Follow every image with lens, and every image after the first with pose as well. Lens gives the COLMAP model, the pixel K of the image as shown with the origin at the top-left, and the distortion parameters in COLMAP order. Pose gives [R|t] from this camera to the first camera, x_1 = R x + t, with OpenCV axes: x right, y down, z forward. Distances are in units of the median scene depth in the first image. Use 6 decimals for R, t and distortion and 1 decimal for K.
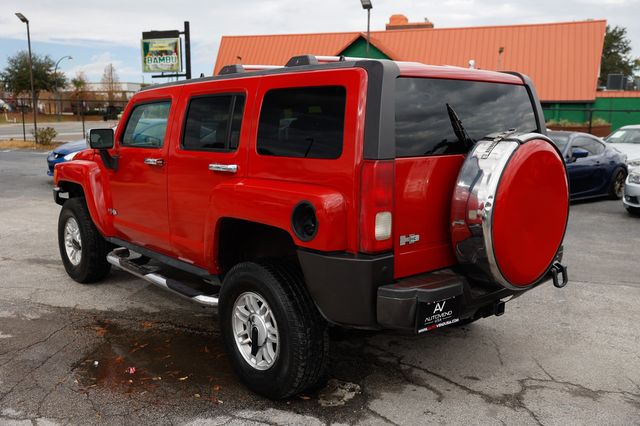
lens RADIAL K [[590.4, 0, 320.0], [0, 590.4, 213.0], [0, 0, 1]] dist [0.003446, 0.011157]
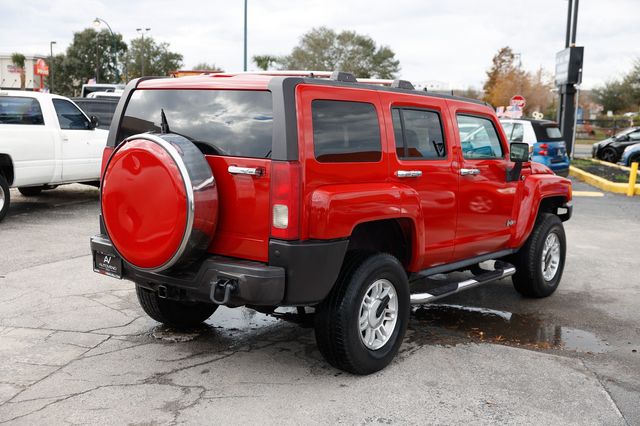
lens RADIAL K [[767.3, 0, 320.0], [0, 767.3, 213.0], [0, 0, 1]] dist [0.076134, 0.006895]
pose [[0.191920, 0.122014, -0.973796, 1.895239], [-0.190388, 0.978020, 0.085021, -0.175662], [0.962766, 0.169082, 0.210932, 1.029859]]
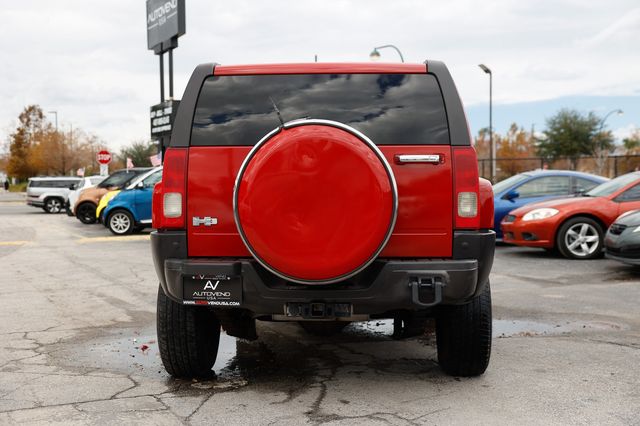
lens RADIAL K [[795.9, 0, 320.0], [0, 795.9, 213.0], [0, 0, 1]] dist [0.095014, -0.016679]
pose [[0.711817, 0.014256, -0.702220, 1.280885], [-0.107920, 0.990141, -0.089294, 0.132195], [0.694024, 0.139345, 0.706338, 0.104820]]
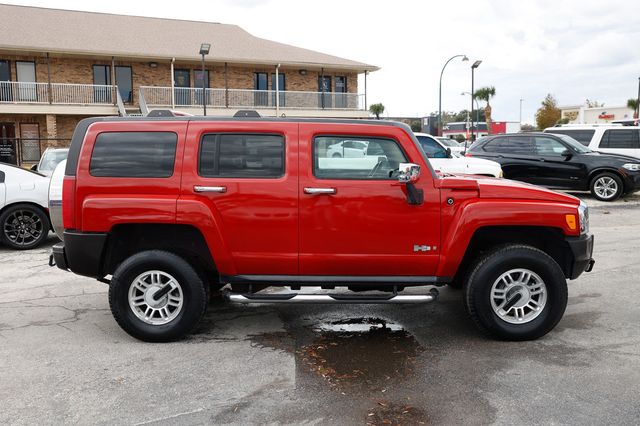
lens RADIAL K [[566.2, 0, 320.0], [0, 566.2, 213.0], [0, 0, 1]] dist [-0.033744, 0.004637]
pose [[-0.668988, 0.078957, -0.739068, 1.166008], [-0.122939, 0.968891, 0.214791, -0.452475], [0.733036, 0.234553, -0.638470, 2.771291]]
